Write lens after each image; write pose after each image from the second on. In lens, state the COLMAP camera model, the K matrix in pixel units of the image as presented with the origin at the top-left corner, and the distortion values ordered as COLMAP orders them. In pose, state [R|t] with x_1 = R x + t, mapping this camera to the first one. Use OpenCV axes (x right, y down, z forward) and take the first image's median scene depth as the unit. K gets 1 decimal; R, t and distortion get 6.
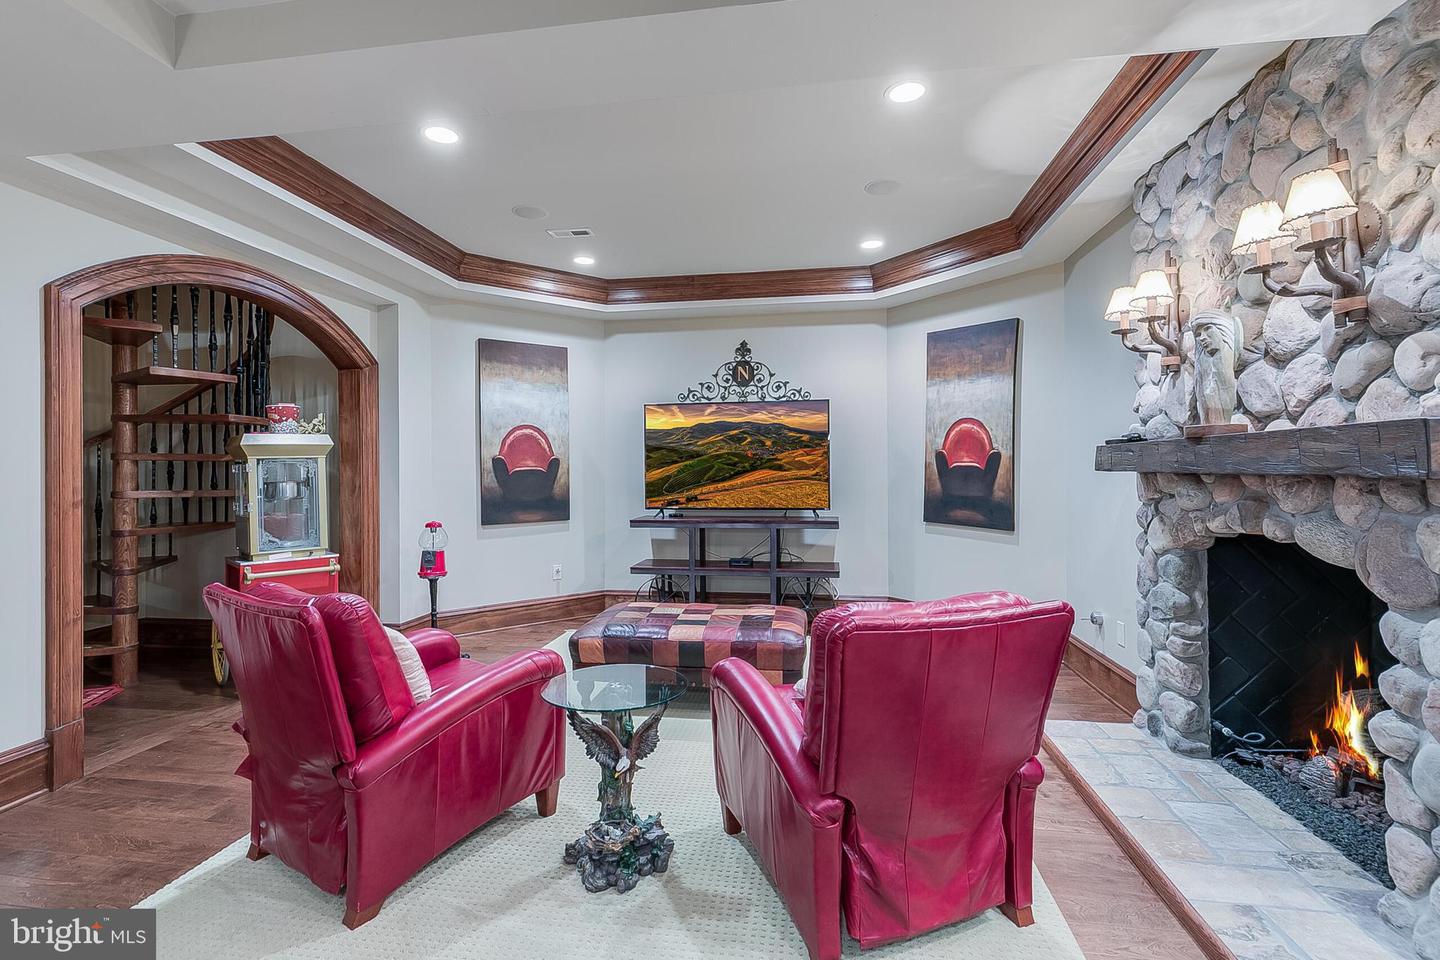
lens RADIAL K [[653.1, 0, 727.1], [0, 653.1, 475.4], [0, 0, 1]] dist [0.001641, -0.001032]
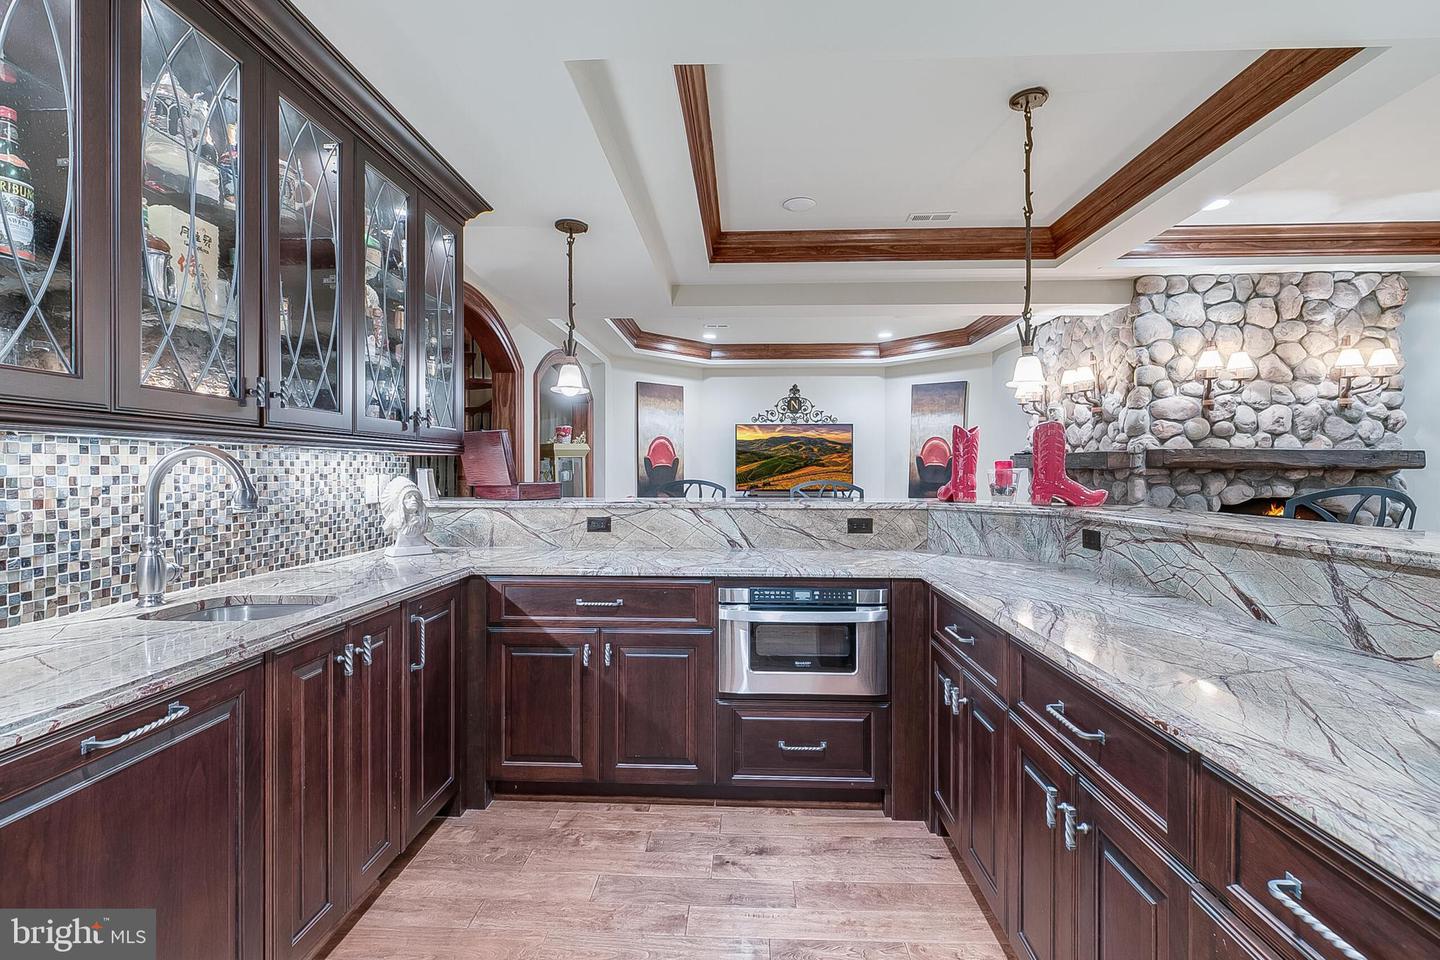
lens RADIAL K [[653.1, 0, 714.2], [0, 653.1, 474.2], [0, 0, 1]] dist [0.001641, -0.001032]
pose [[0.994770, 0.006923, 0.101904, -0.349576], [-0.007024, 0.999975, 0.000627, 0.011349], [-0.101897, -0.001339, 0.994794, -0.583323]]
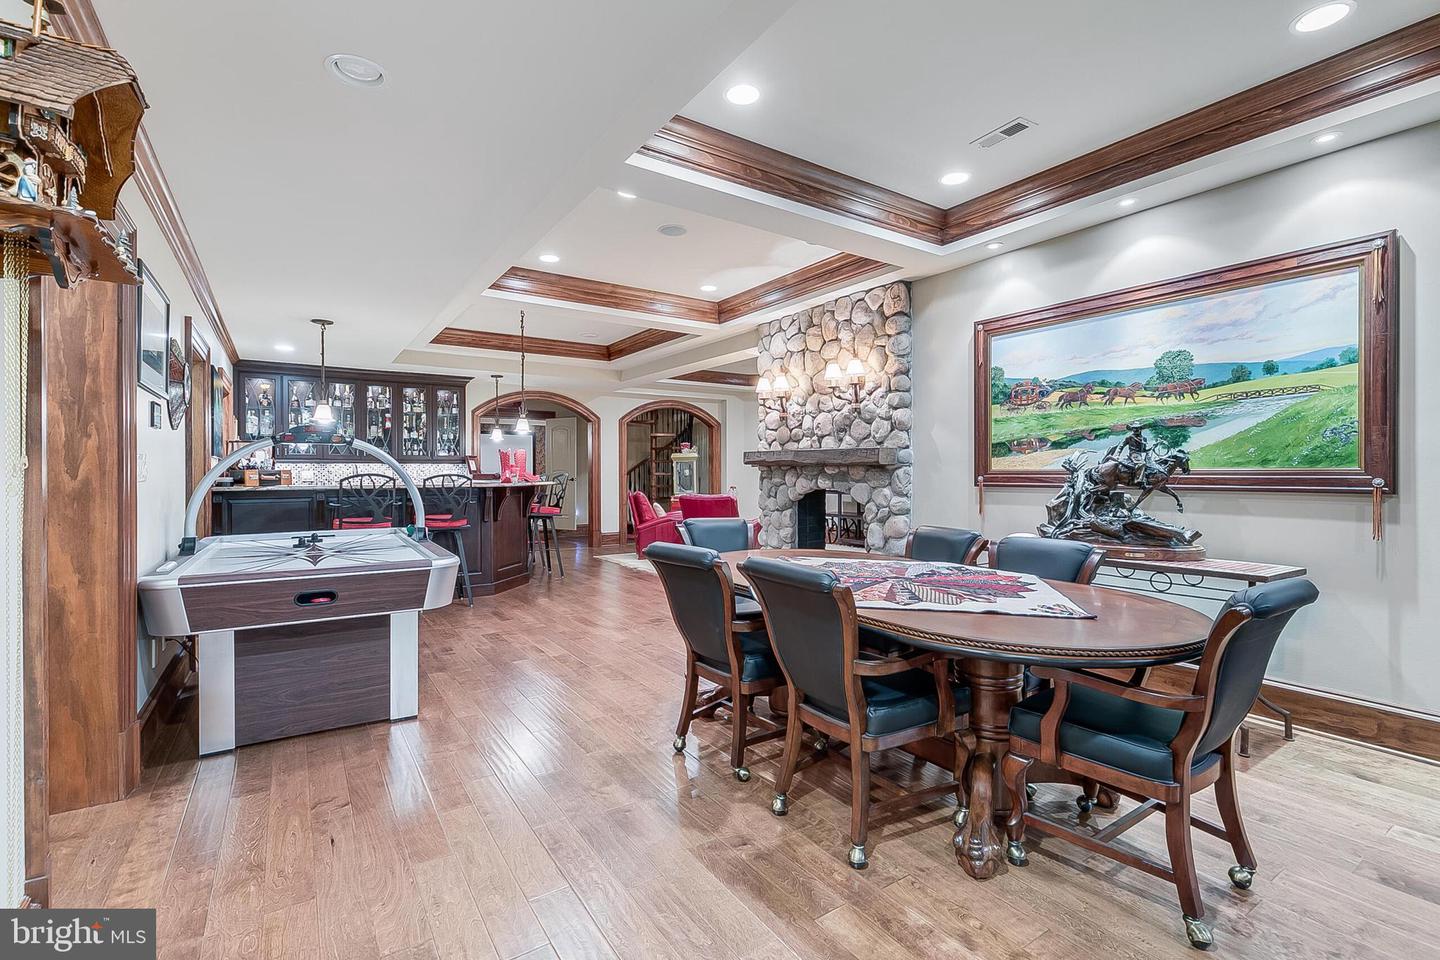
lens RADIAL K [[653.1, 0, 720.6], [0, 653.1, 476.0], [0, 0, 1]] dist [0.001641, -0.001032]
pose [[0.667857, 0.009917, -0.744224, 1.212793], [-0.004136, 0.999945, 0.009614, 0.007092], [0.744278, -0.003343, 0.667861, -0.624918]]
